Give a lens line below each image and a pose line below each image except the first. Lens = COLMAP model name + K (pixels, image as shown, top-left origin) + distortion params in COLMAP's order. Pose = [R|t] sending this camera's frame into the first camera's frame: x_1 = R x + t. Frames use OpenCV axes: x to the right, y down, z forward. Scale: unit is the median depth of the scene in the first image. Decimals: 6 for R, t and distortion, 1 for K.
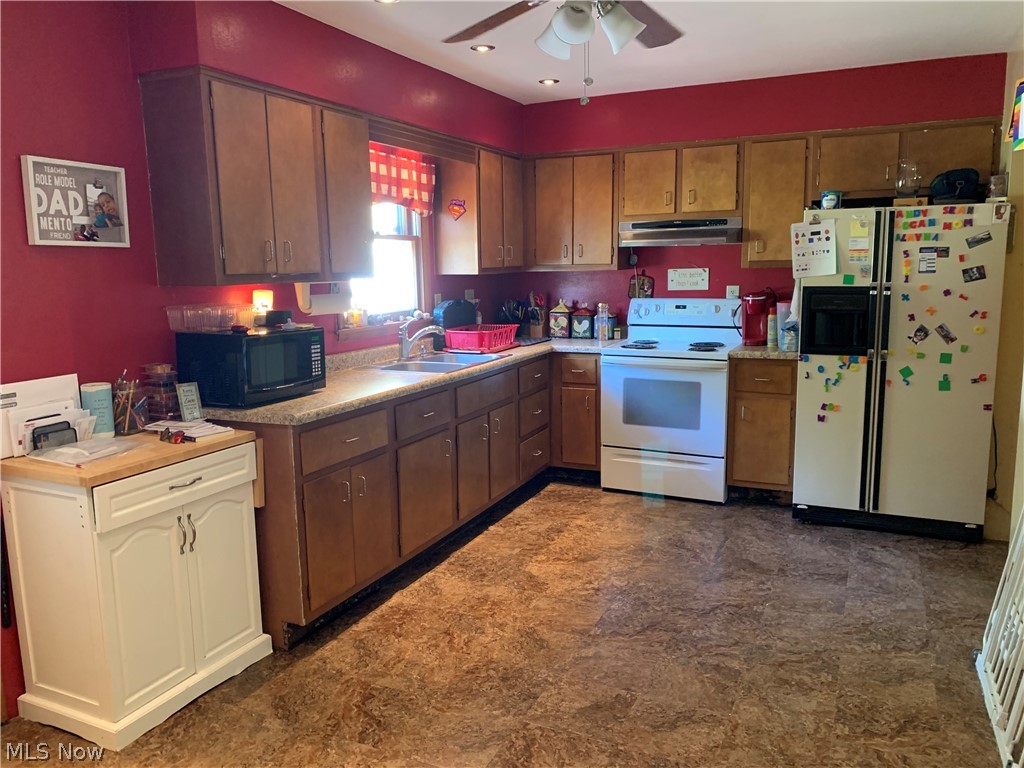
lens RADIAL K [[786.8, 0, 512.8], [0, 786.8, 378.5], [0, 0, 1]] dist [0.076917, -0.026805]
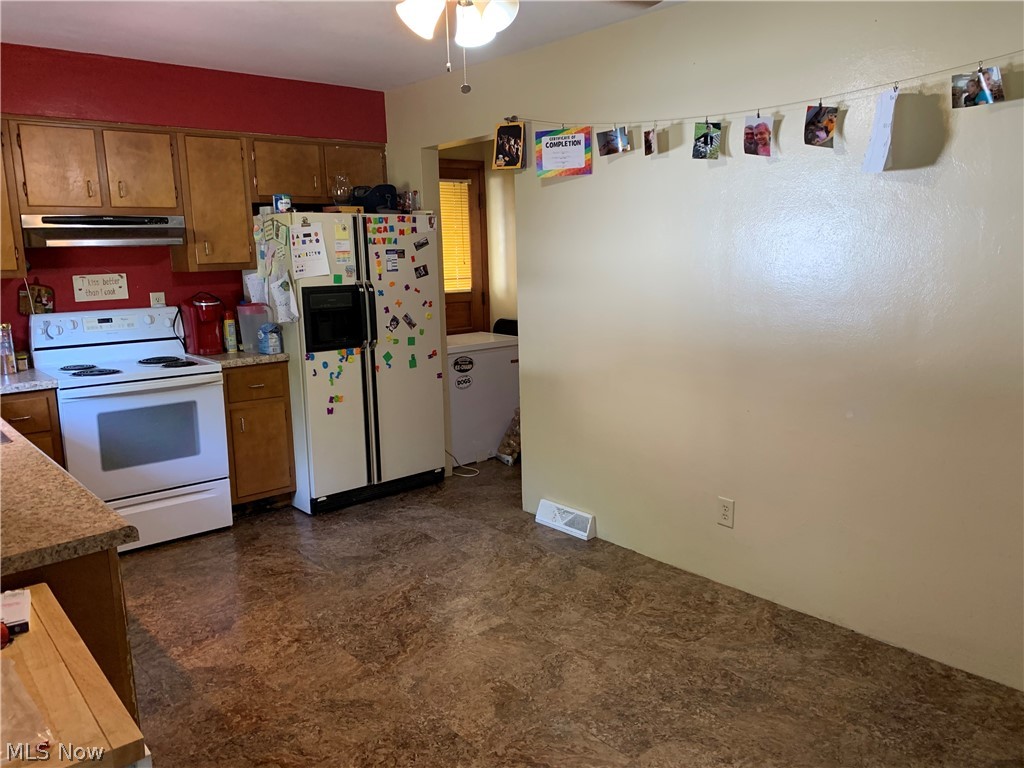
lens RADIAL K [[786.8, 0, 512.8], [0, 786.8, 388.5], [0, 0, 1]] dist [0.076917, -0.026805]
pose [[0.435910, -0.158107, 0.885994, -0.447202], [0.156984, 0.982714, 0.098131, -0.045822], [-0.886193, 0.096310, 0.453195, 0.315190]]
